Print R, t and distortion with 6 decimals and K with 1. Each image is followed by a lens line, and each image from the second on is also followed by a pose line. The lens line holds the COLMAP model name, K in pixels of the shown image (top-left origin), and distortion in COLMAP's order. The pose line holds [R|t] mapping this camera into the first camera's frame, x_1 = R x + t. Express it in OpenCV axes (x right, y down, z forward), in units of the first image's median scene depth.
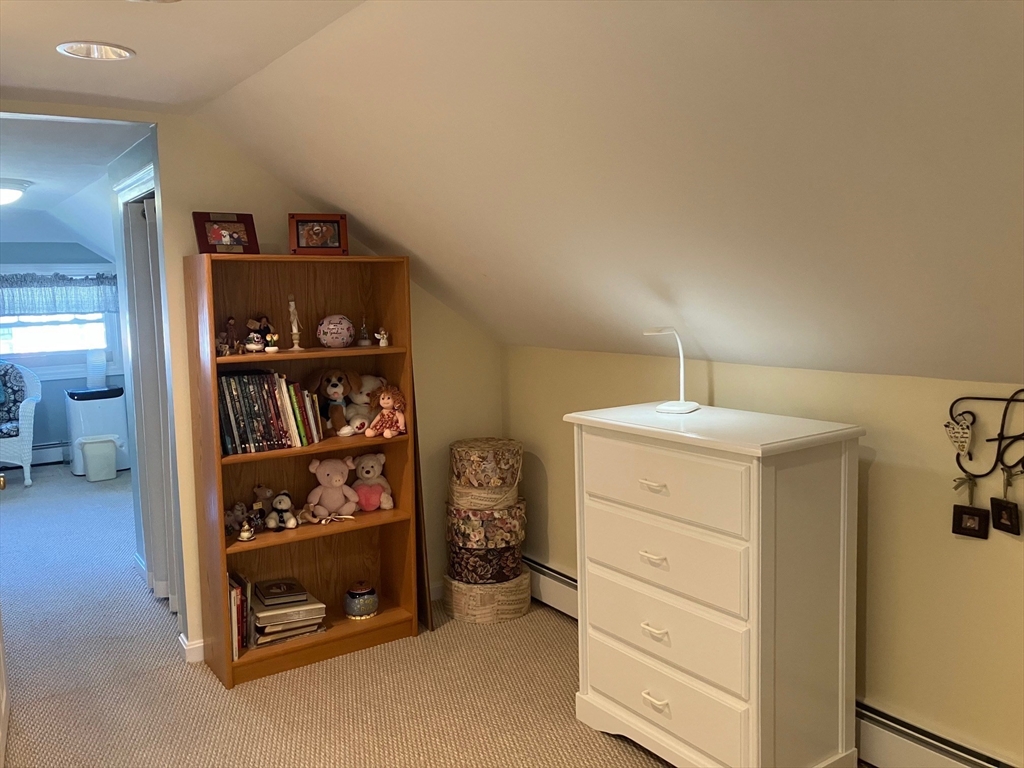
lens RADIAL K [[855.3, 0, 506.0], [0, 855.3, 376.4], [0, 0, 1]] dist [0.041017, -0.055517]
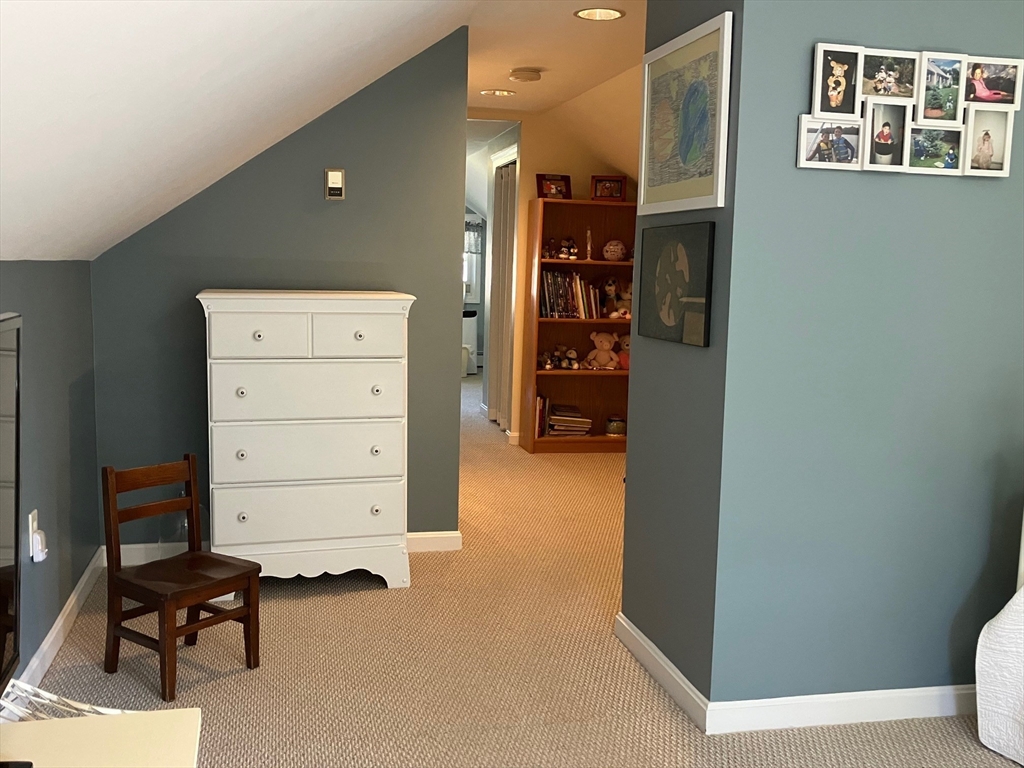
lens RADIAL K [[855.3, 0, 506.0], [0, 855.3, 376.4], [0, 0, 1]] dist [0.041017, -0.055517]
pose [[0.926672, 0.103862, -0.361237, 0.220556], [-0.089261, 0.994380, 0.056923, 0.109726], [0.365119, -0.020504, 0.930735, -0.573694]]
